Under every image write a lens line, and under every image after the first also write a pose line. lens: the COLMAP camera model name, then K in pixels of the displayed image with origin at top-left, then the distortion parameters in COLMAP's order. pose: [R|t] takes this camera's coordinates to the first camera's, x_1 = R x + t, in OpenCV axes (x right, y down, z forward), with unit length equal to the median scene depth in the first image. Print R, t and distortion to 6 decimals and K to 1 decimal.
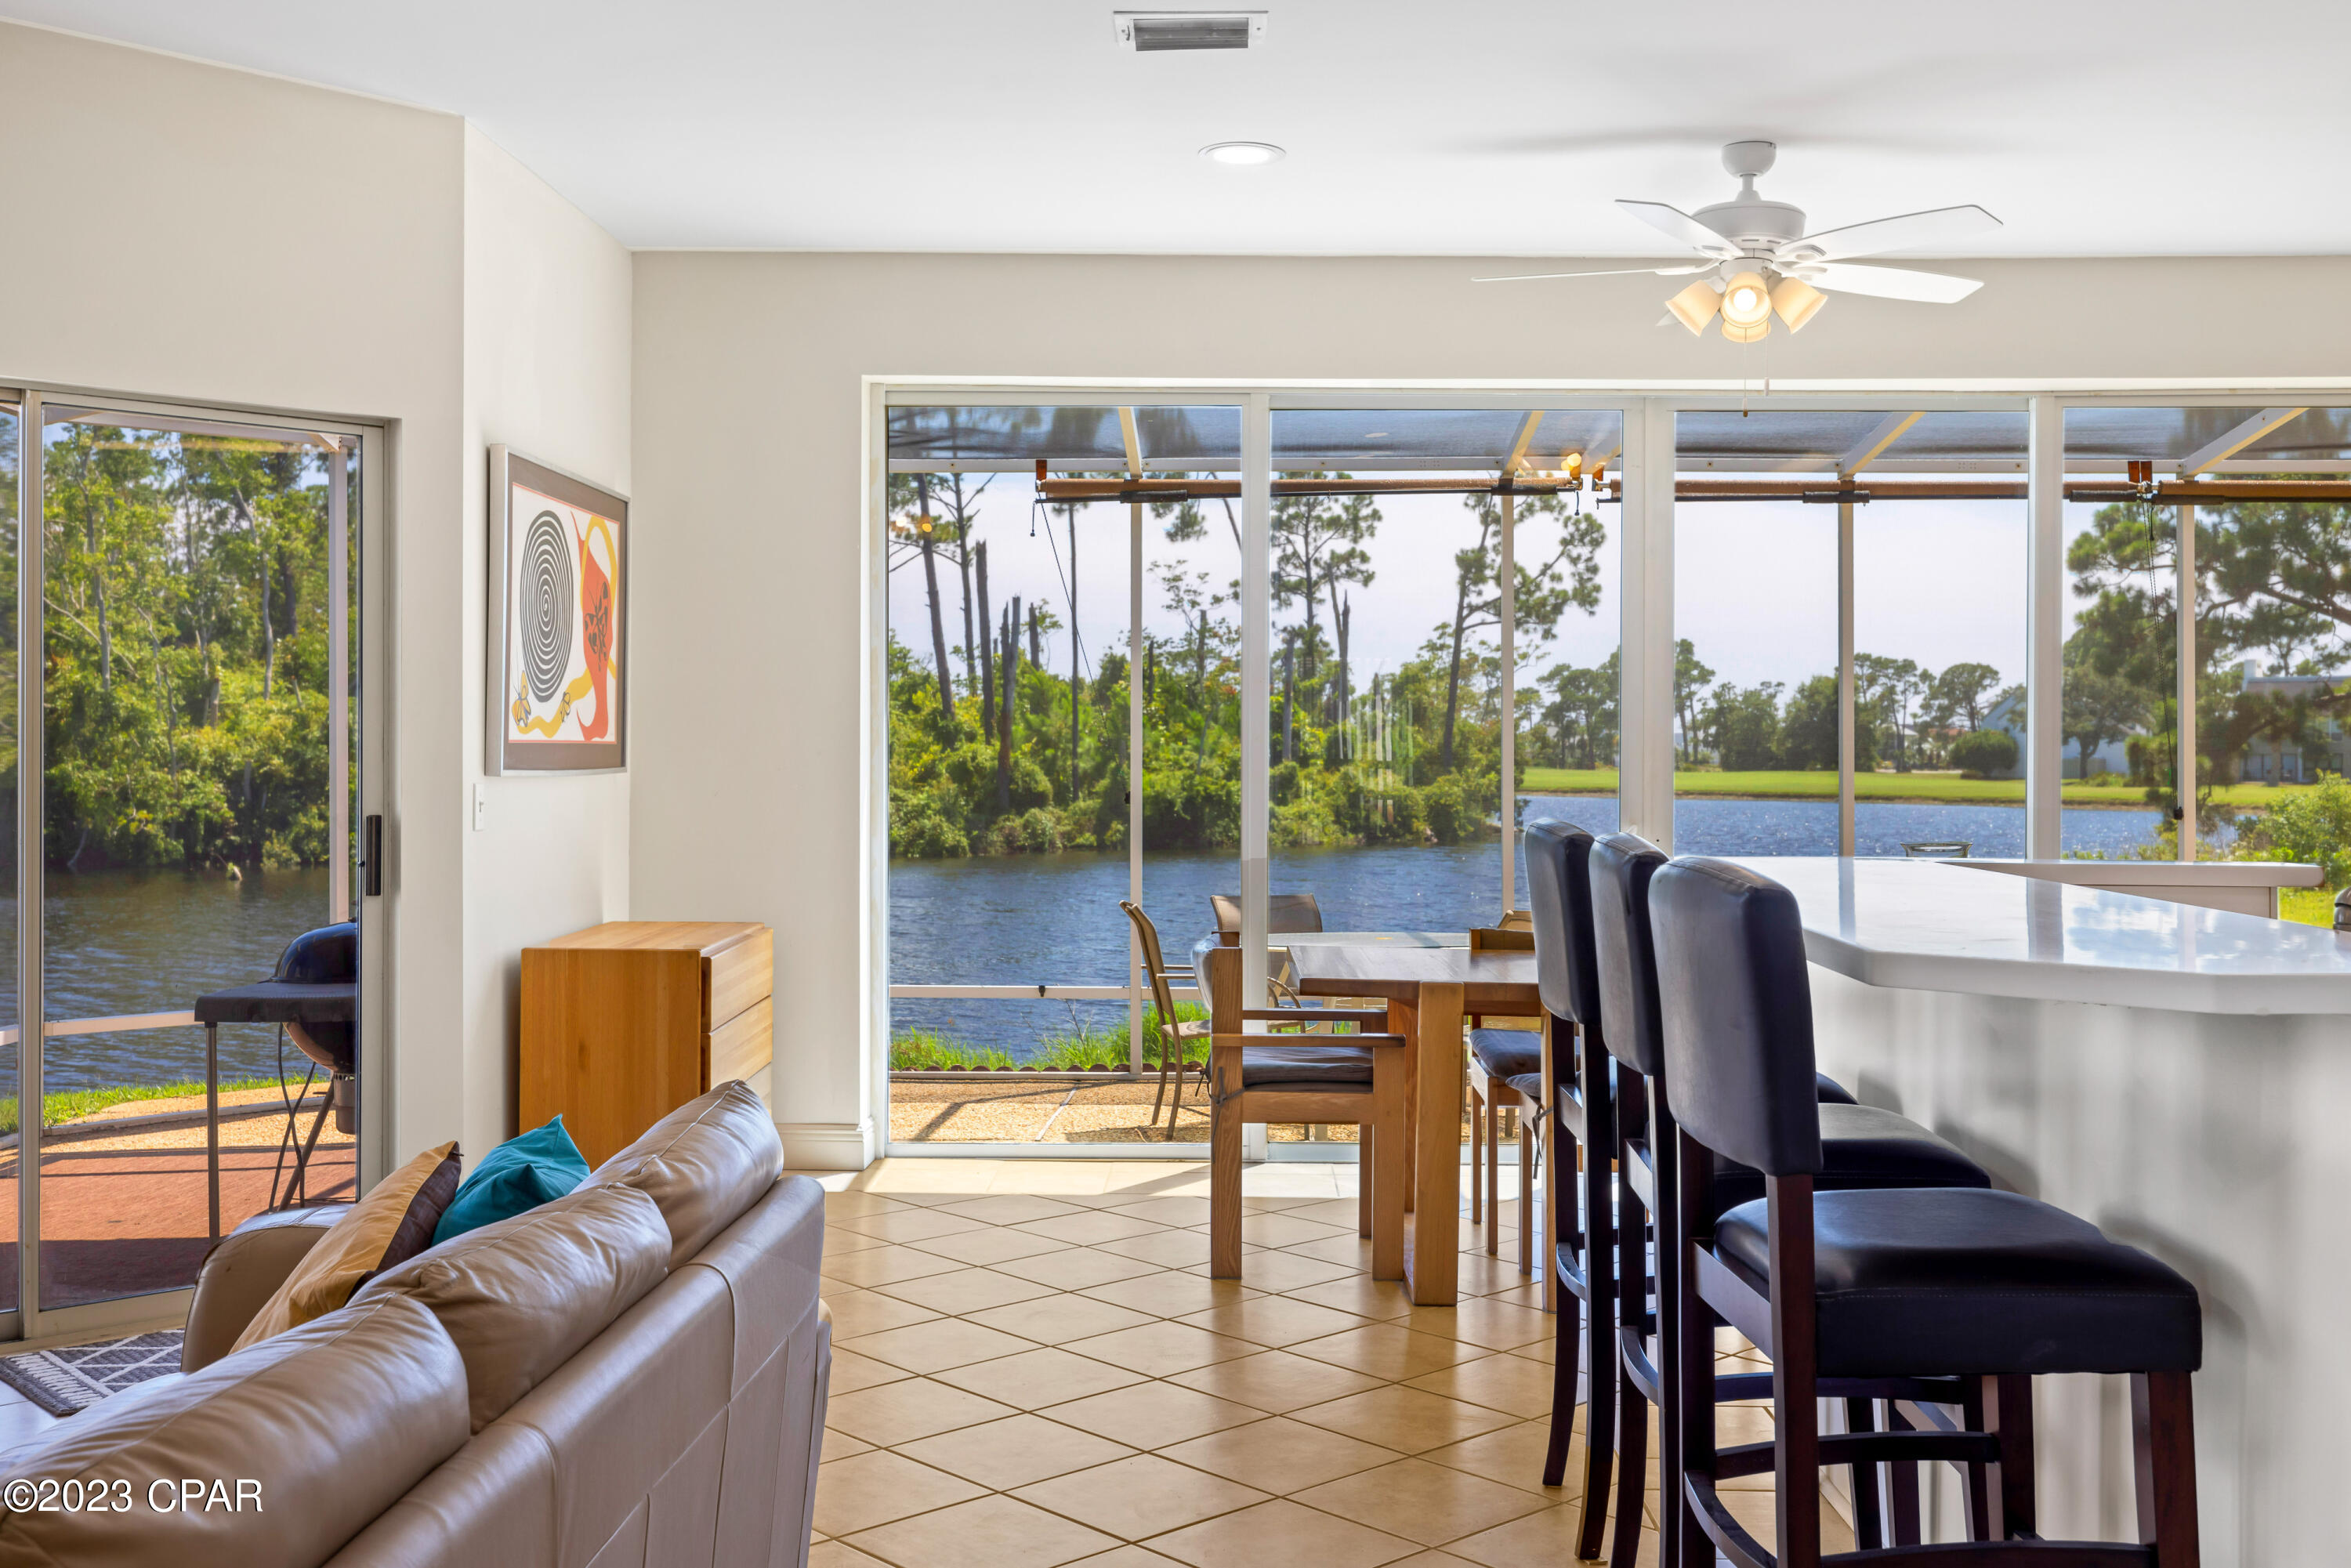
lens RADIAL K [[2274.7, 0, 1179.8], [0, 2274.7, 772.4], [0, 0, 1]] dist [0.006442, 0.000000]
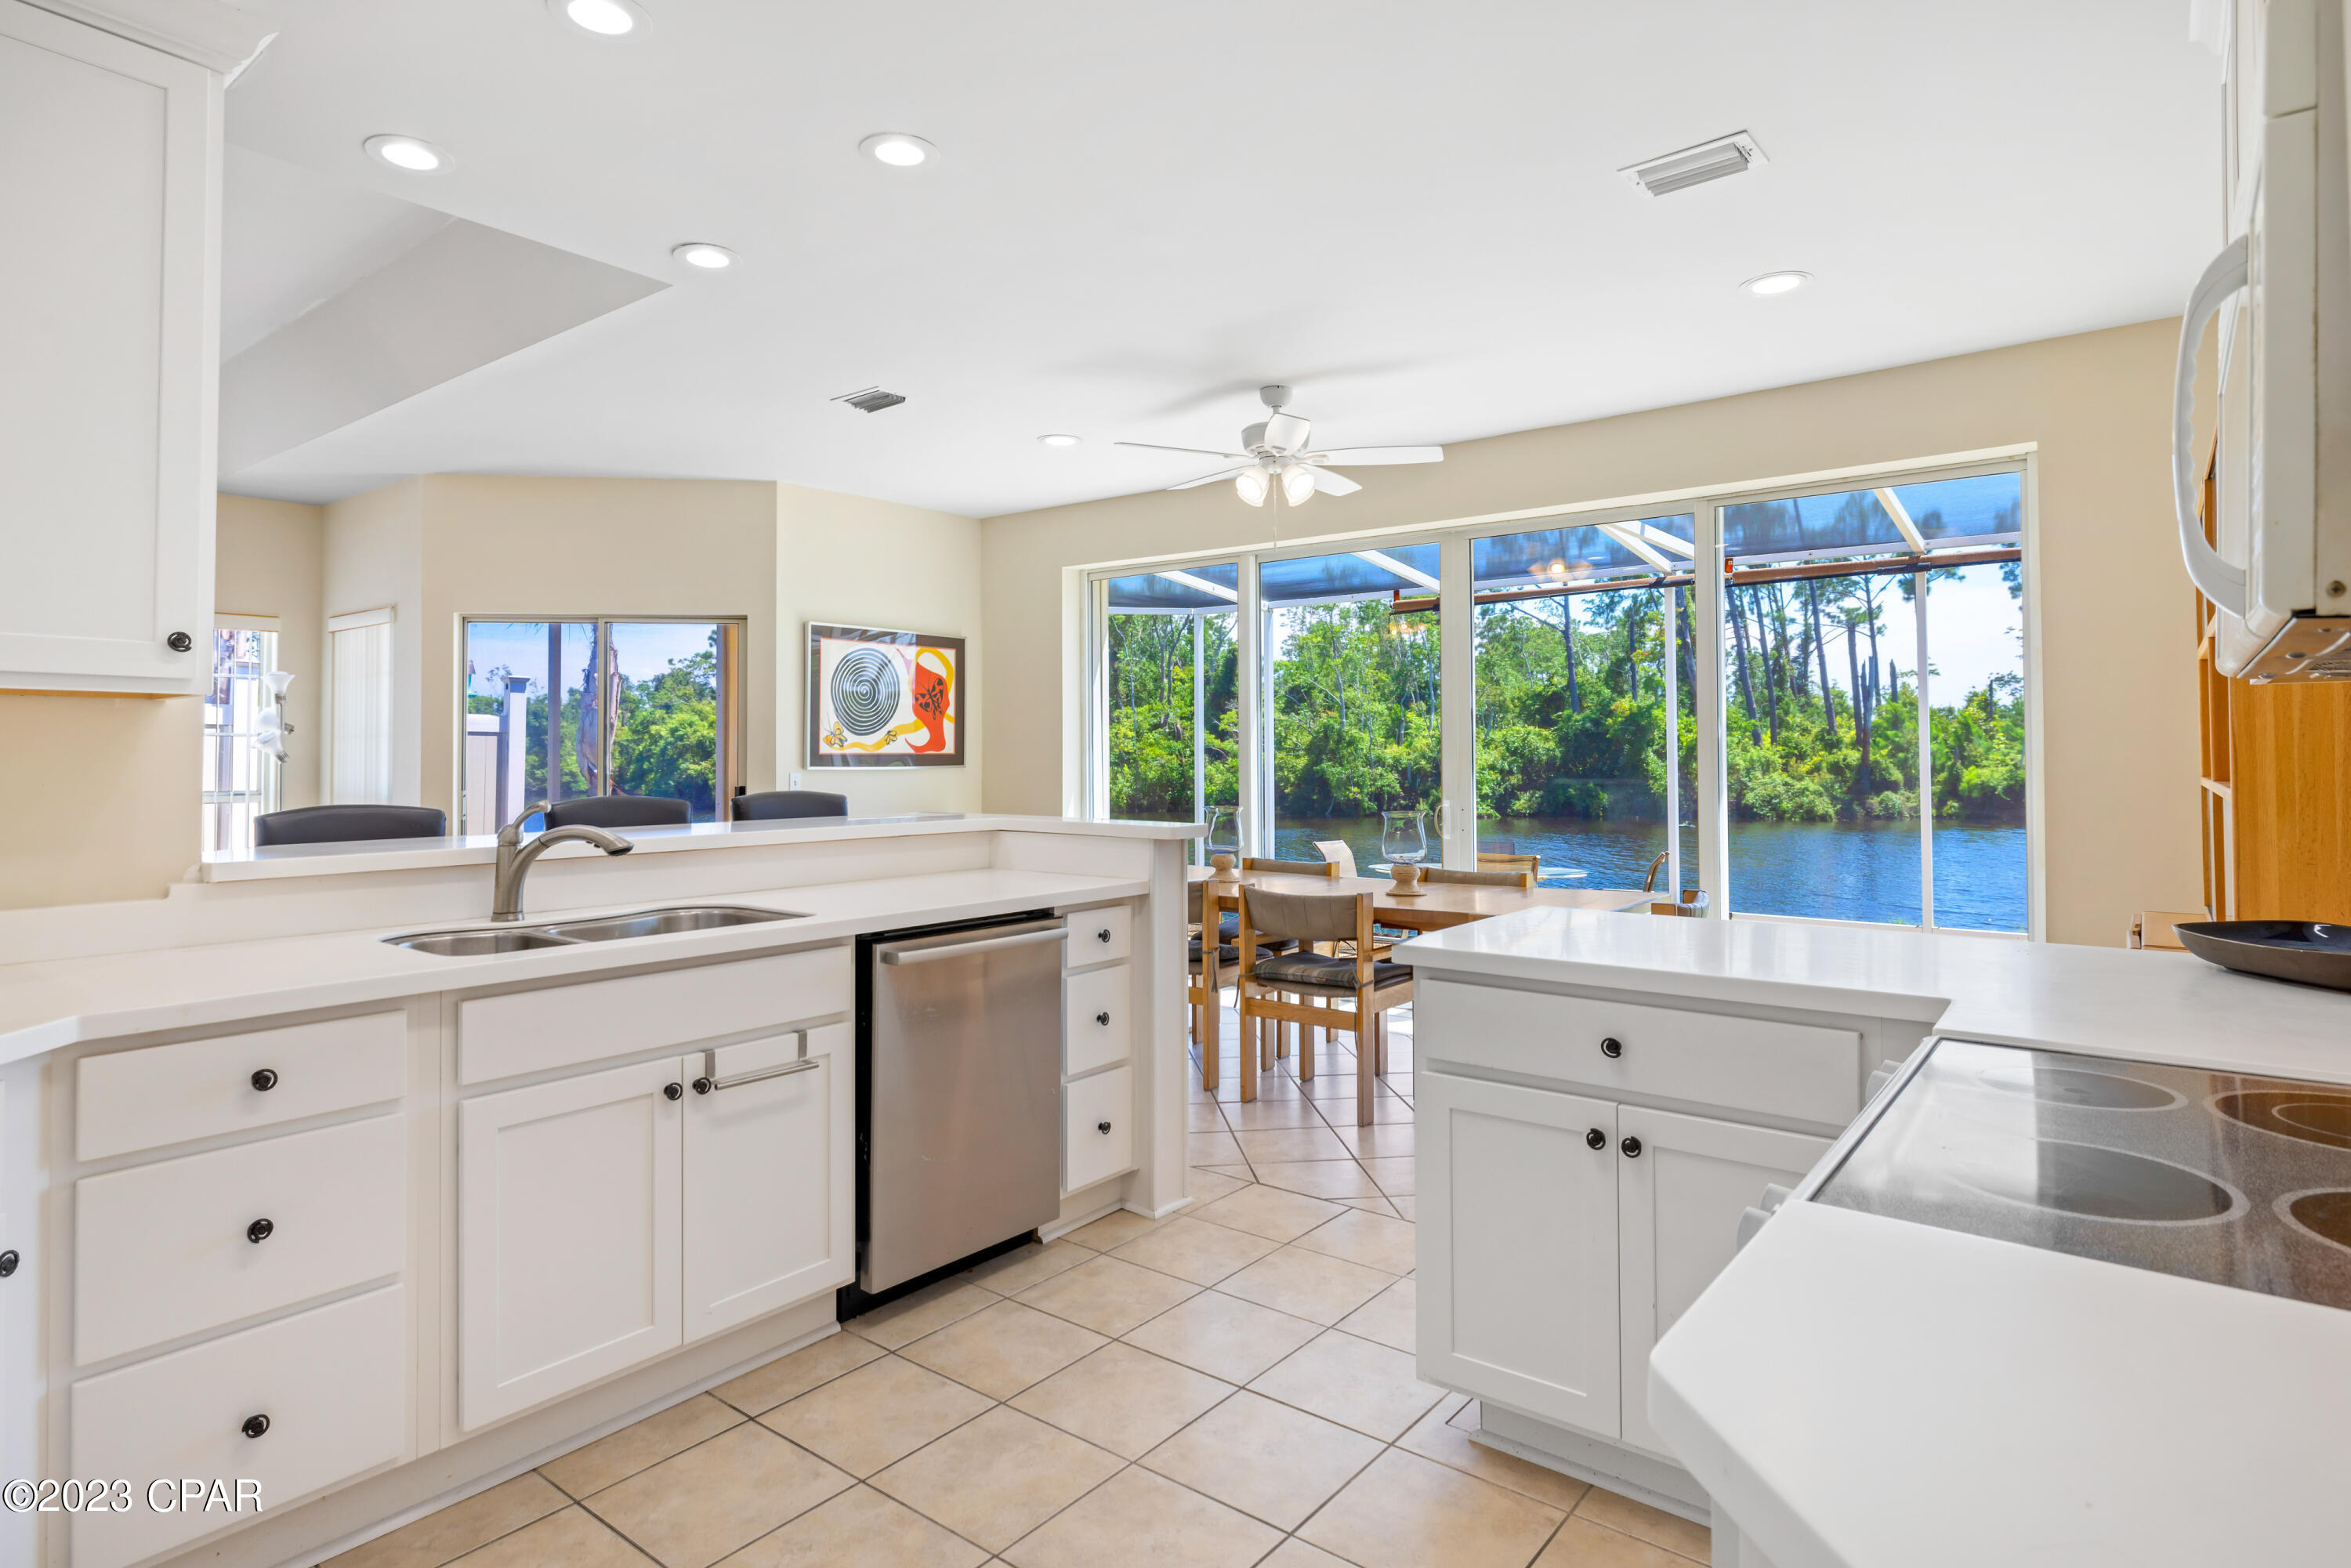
lens RADIAL K [[1267.6, 0, 1203.4], [0, 1267.6, 741.2], [0, 0, 1]] dist [-0.003846, -0.000932]
pose [[0.796696, -0.013165, -0.604236, 0.630242], [0.000273, 0.999770, -0.021423, 0.000728], [0.604380, 0.016902, 0.796517, 0.198273]]
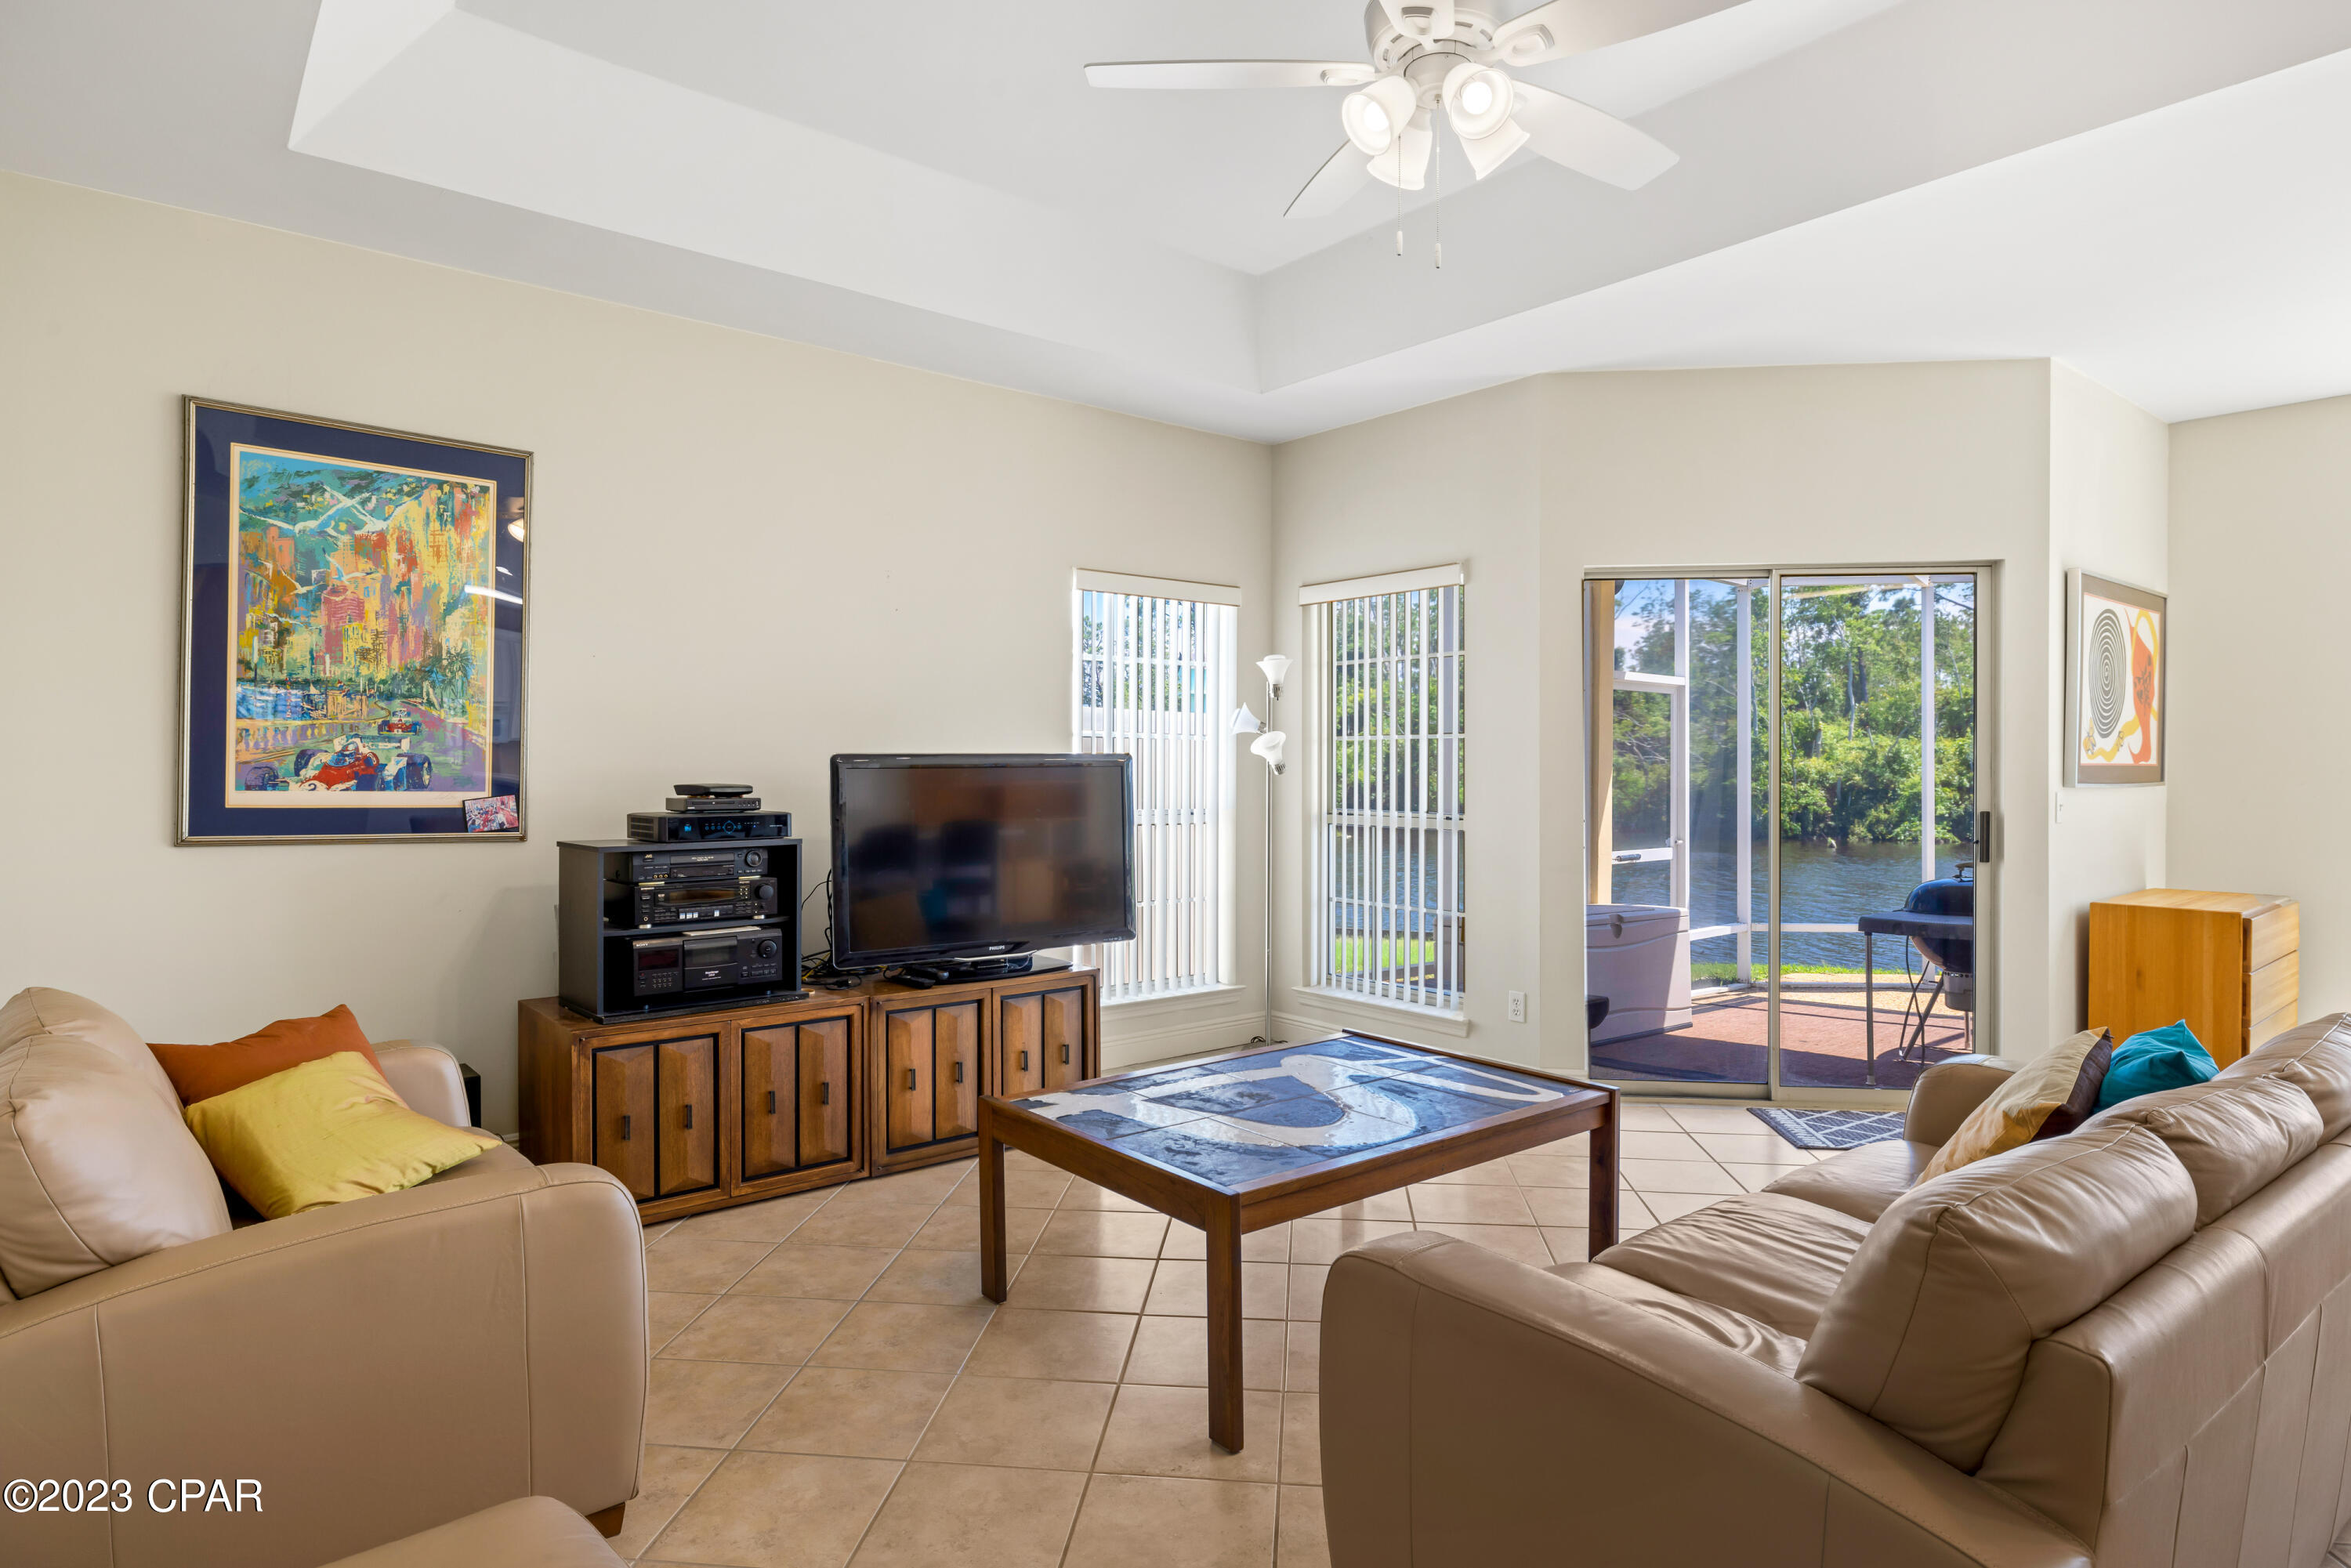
lens RADIAL K [[1300.1, 0, 1173.6], [0, 1300.1, 779.3], [0, 0, 1]] dist [-0.000103, -0.004505]
pose [[0.642113, 0.002359, -0.766606, -0.015964], [-0.004947, 0.999987, -0.001067, 0.000138], [0.766594, 0.004478, 0.642116, -0.009854]]
